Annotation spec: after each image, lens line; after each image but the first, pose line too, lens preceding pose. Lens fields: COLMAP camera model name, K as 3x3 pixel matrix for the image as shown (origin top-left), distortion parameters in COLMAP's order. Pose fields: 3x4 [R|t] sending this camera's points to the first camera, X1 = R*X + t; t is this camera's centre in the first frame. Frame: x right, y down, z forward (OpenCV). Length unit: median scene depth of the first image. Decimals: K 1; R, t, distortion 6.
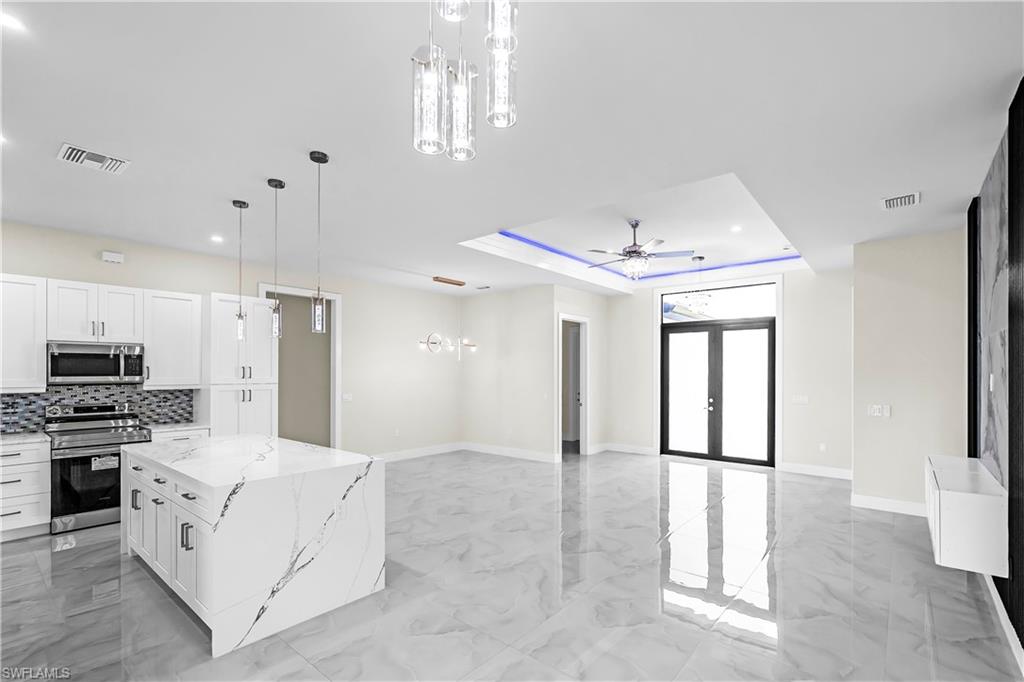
lens RADIAL K [[472.0, 0, 507.3], [0, 472.0, 371.3], [0, 0, 1]] dist [-0.001869, -0.000478]
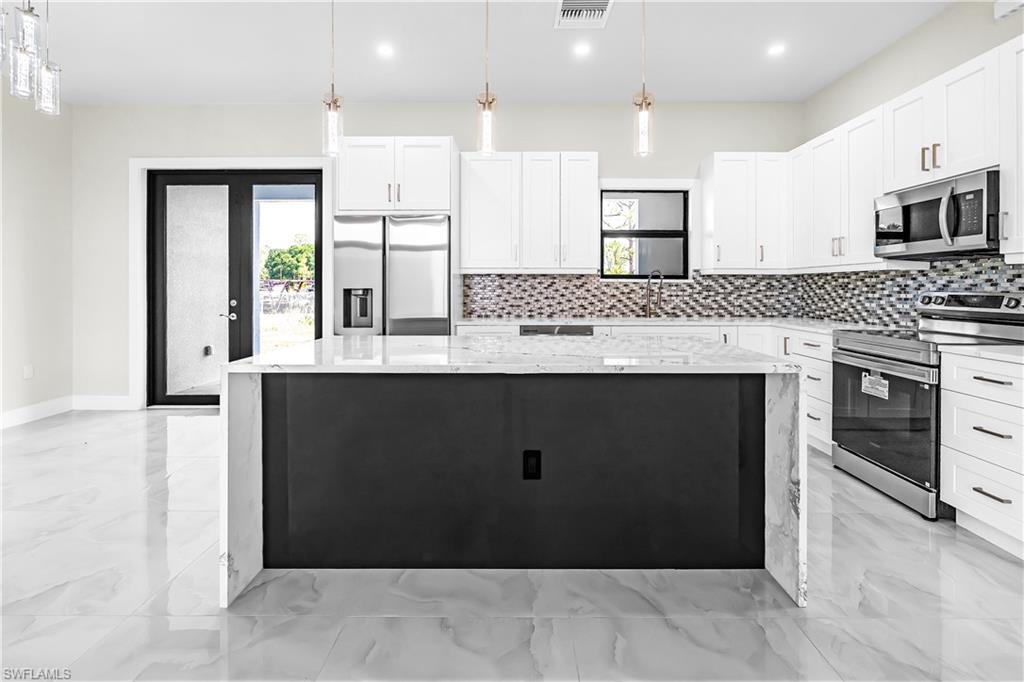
lens RADIAL K [[472.4, 0, 517.9], [0, 472.4, 284.0], [0, 0, 1]] dist [-0.000142, 0.000056]
pose [[-0.763023, -0.005603, -0.646347, -0.108808], [-0.000859, 0.999970, -0.007655, 0.063637], [0.646370, -0.005286, -0.763005, 1.048970]]
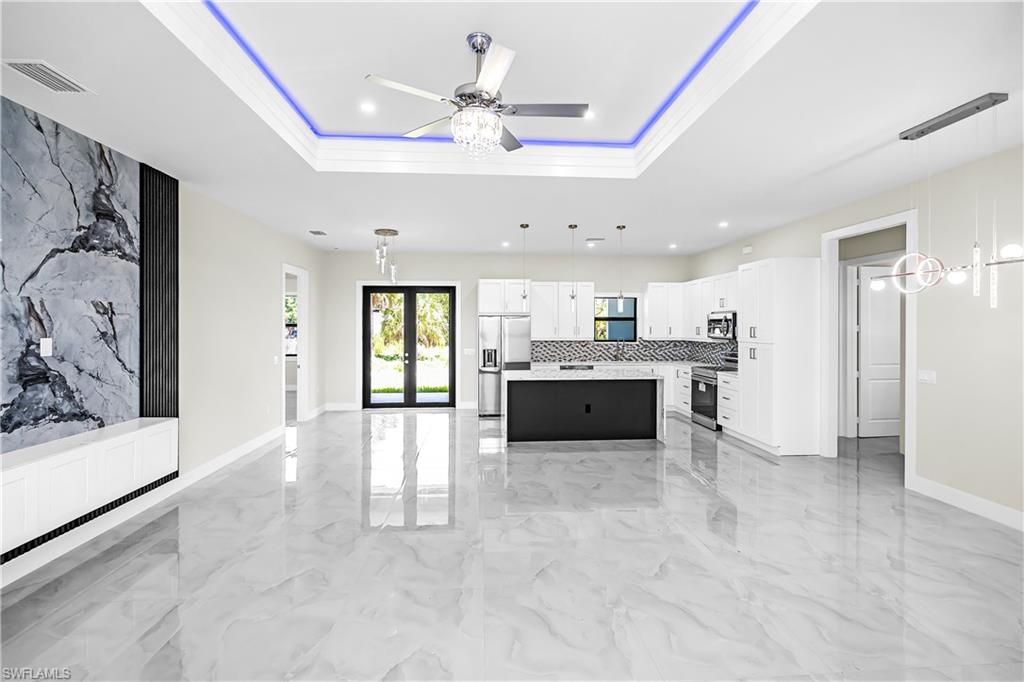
lens RADIAL K [[458.6, 0, 515.3], [0, 458.6, 328.9], [0, 0, 1]] dist [-0.004751, -0.000591]
pose [[-0.711220, 0.003096, -0.702963, 0.640315], [0.000043, 0.999990, 0.004361, -0.011138], [0.702970, 0.003072, -0.711213, 1.502242]]
